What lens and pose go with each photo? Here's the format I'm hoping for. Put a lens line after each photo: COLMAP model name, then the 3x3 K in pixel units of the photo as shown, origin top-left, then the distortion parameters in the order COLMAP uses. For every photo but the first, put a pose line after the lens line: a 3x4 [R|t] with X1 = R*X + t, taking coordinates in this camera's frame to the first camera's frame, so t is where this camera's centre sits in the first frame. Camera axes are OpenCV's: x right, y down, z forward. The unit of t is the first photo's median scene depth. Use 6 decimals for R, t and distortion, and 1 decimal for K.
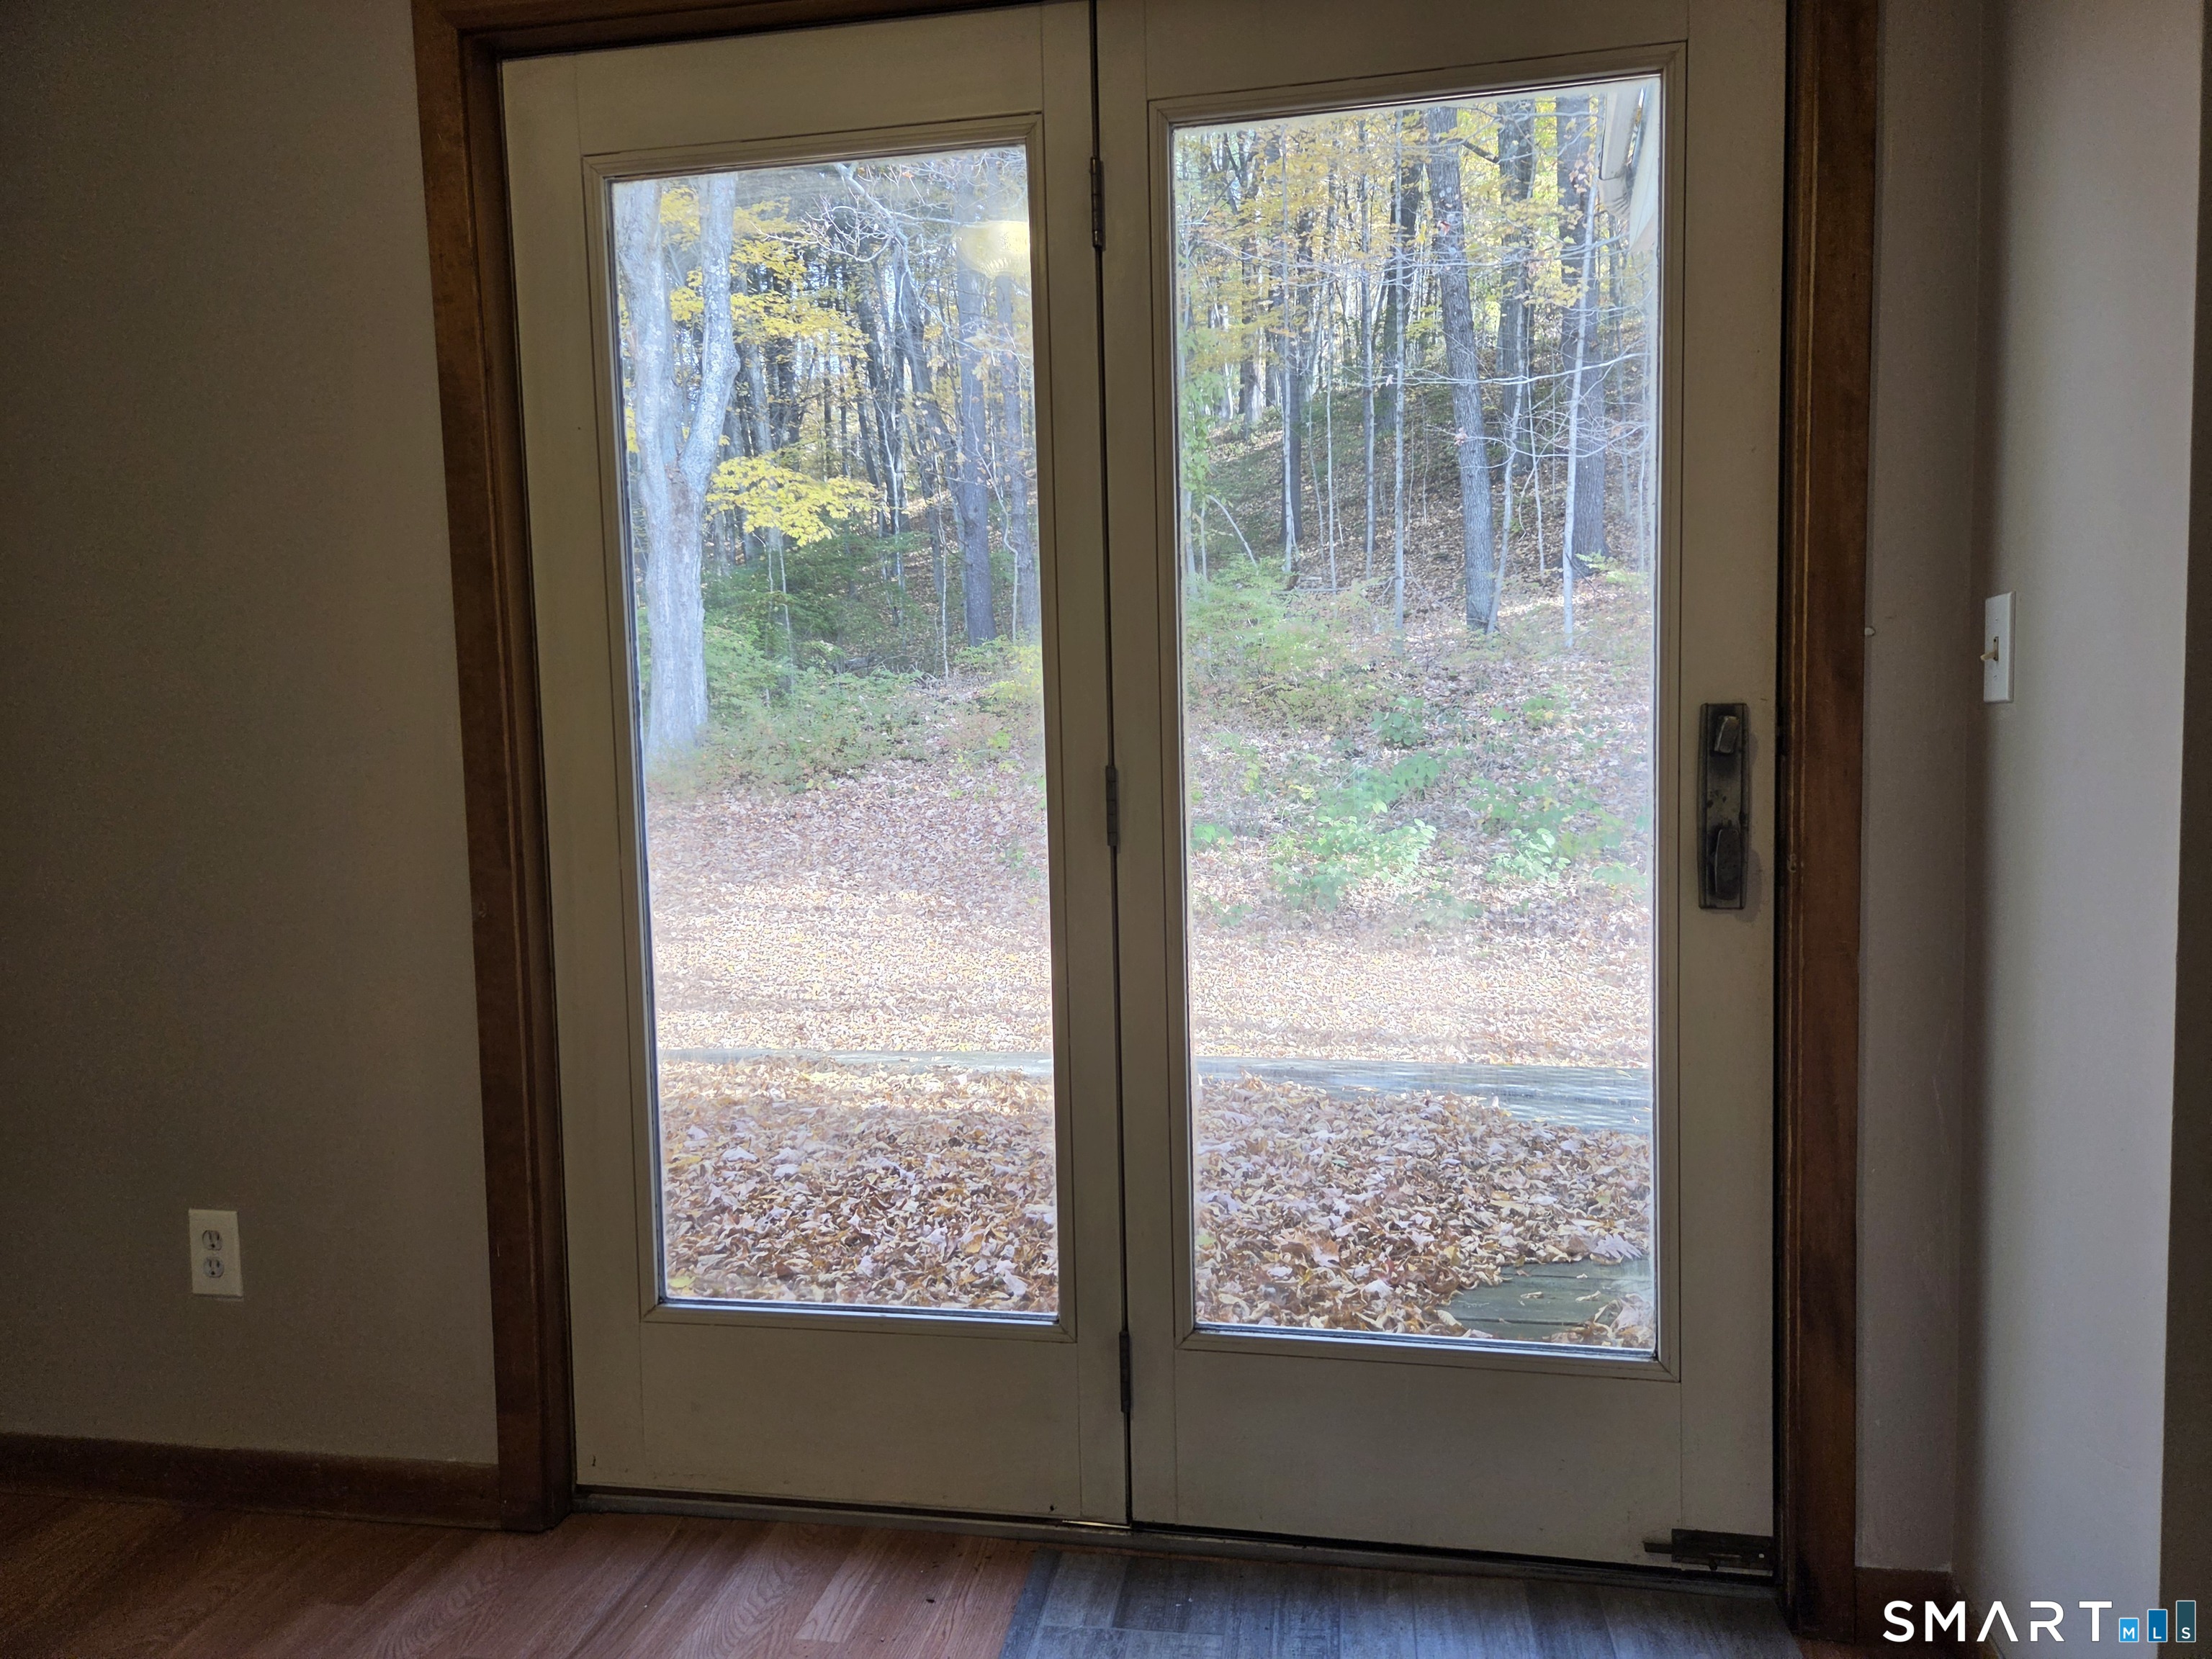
lens RADIAL K [[1499.1, 0, 1111.5], [0, 1499.1, 821.1], [0, 0, 1]] dist [0.084201, -0.069718]
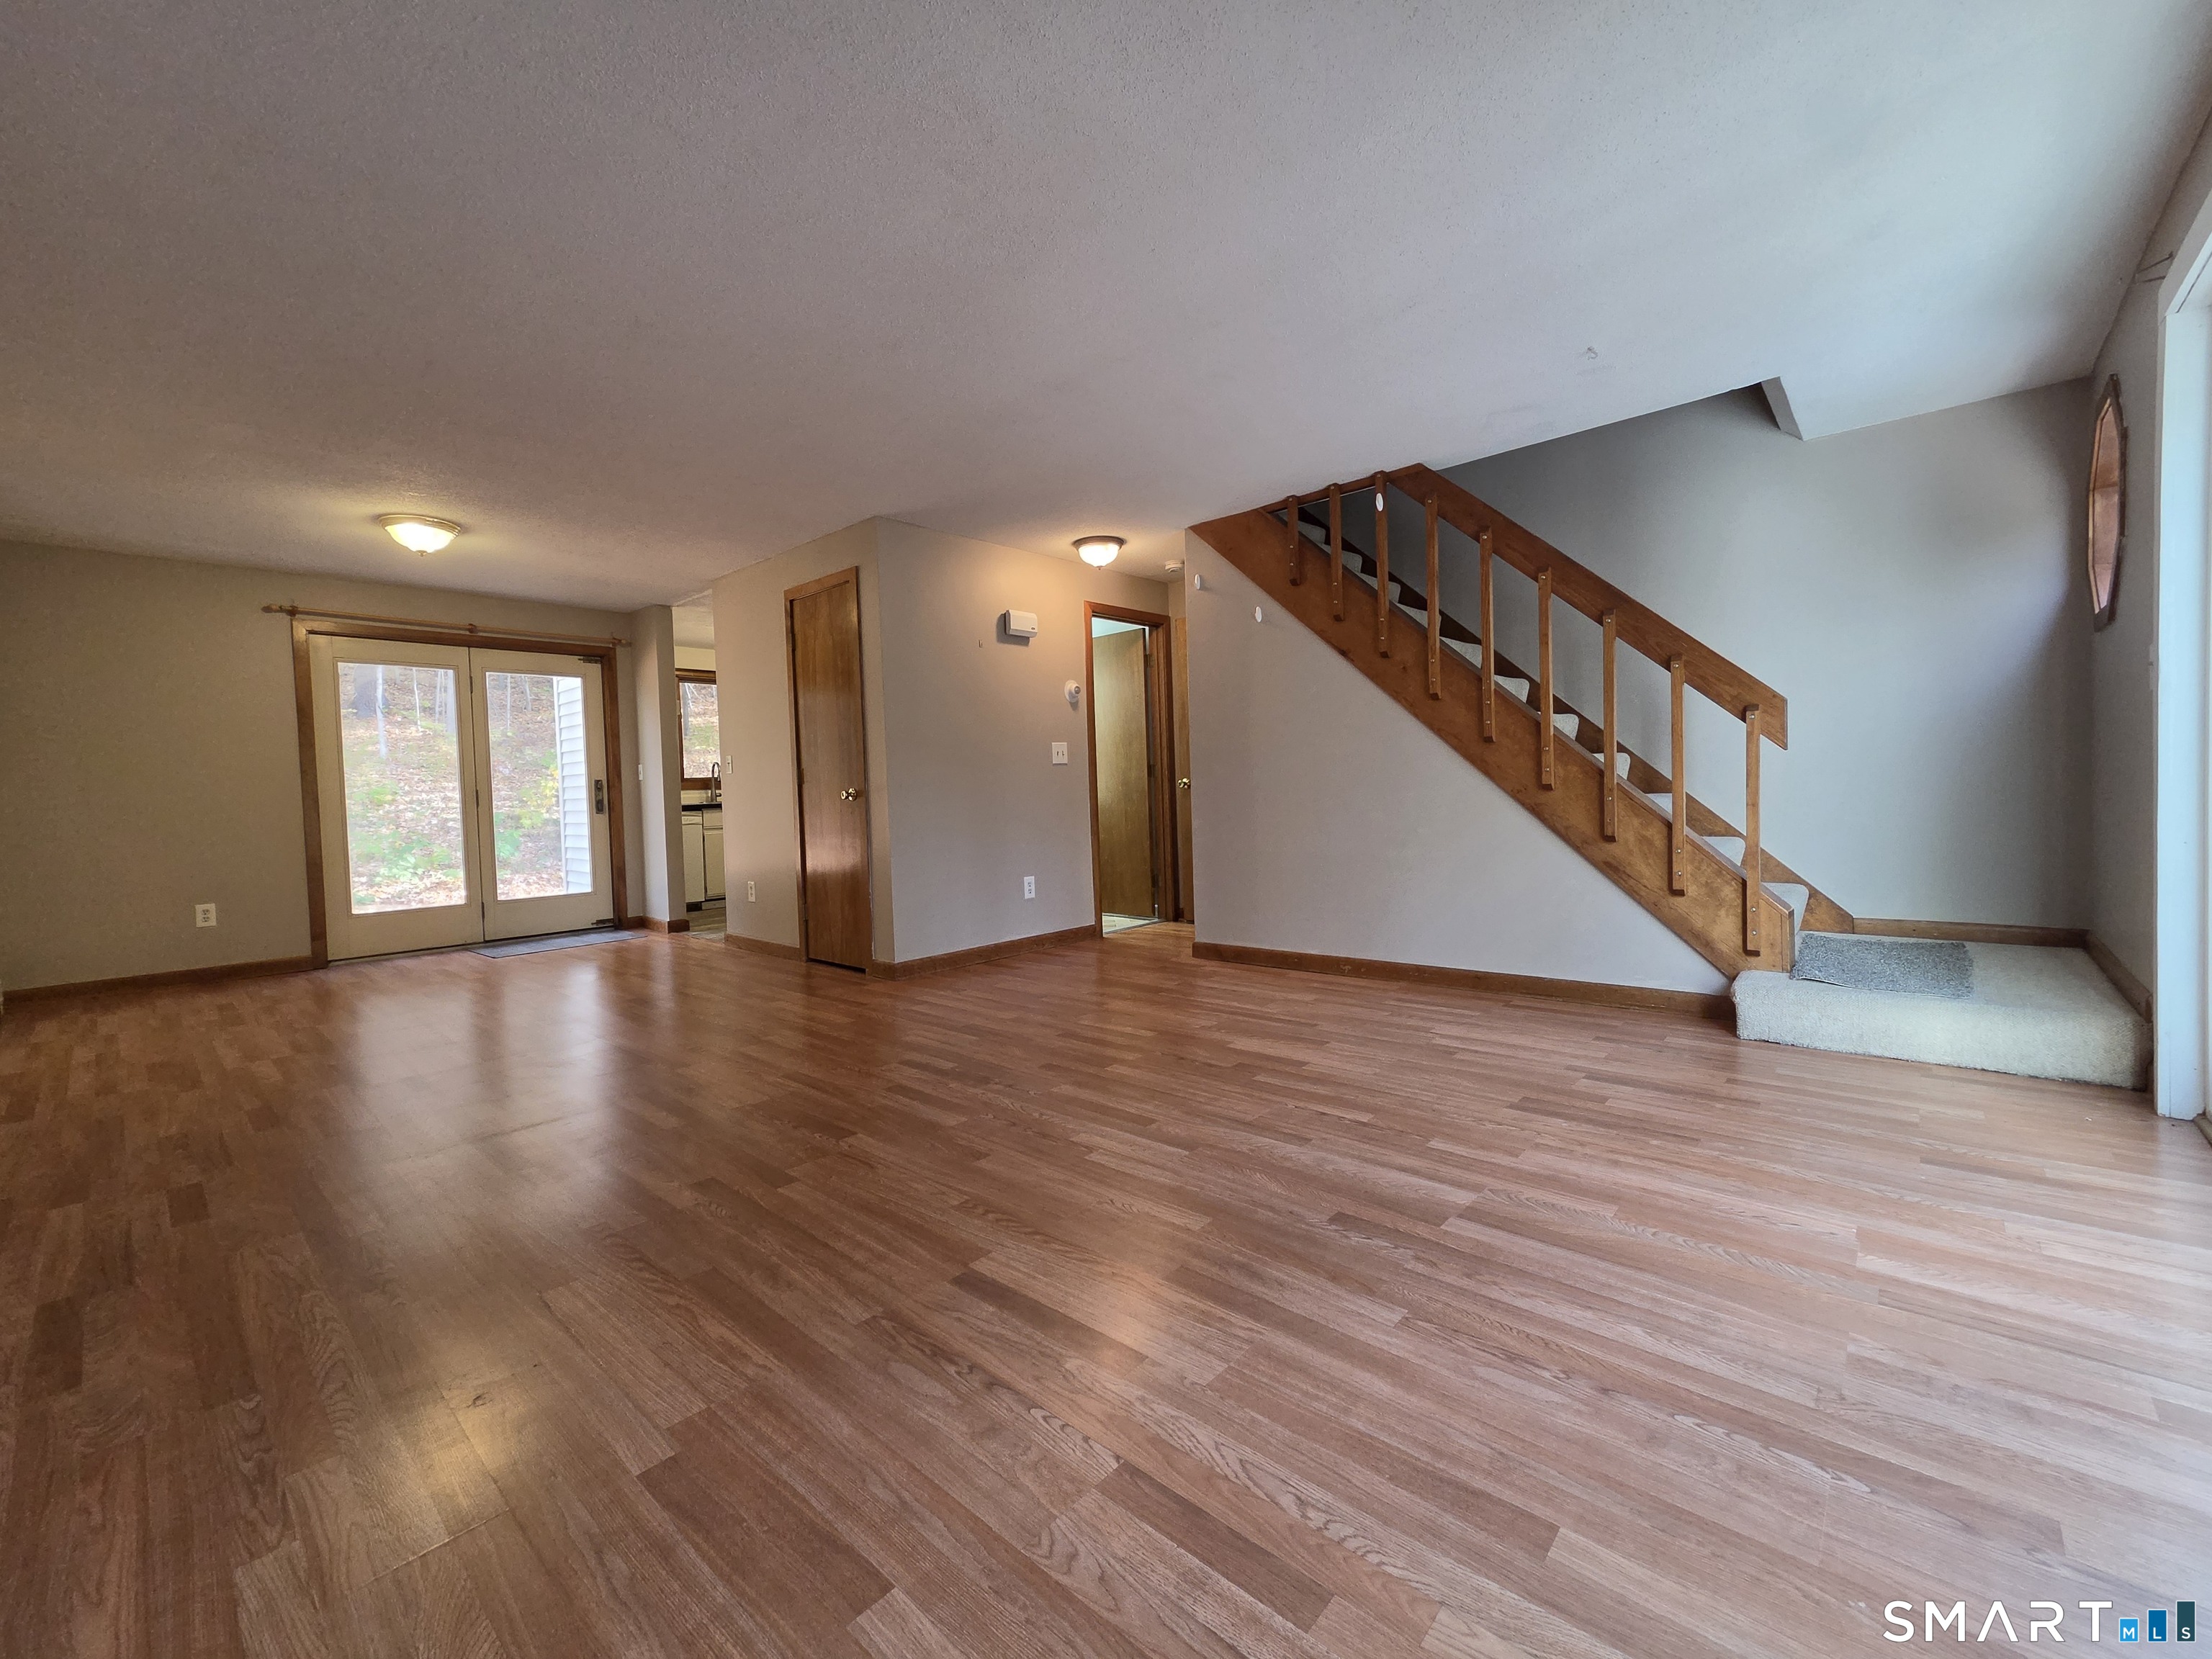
lens RADIAL K [[903.3, 0, 1115.7], [0, 903.3, 825.2], [0, 0, 1]] dist [-0.000221, -0.000242]
pose [[0.517639, -0.027345, 0.855162, -1.412908], [0.067820, 0.997656, -0.009151, 0.242175], [-0.852907, 0.062734, 0.518280, -2.290113]]
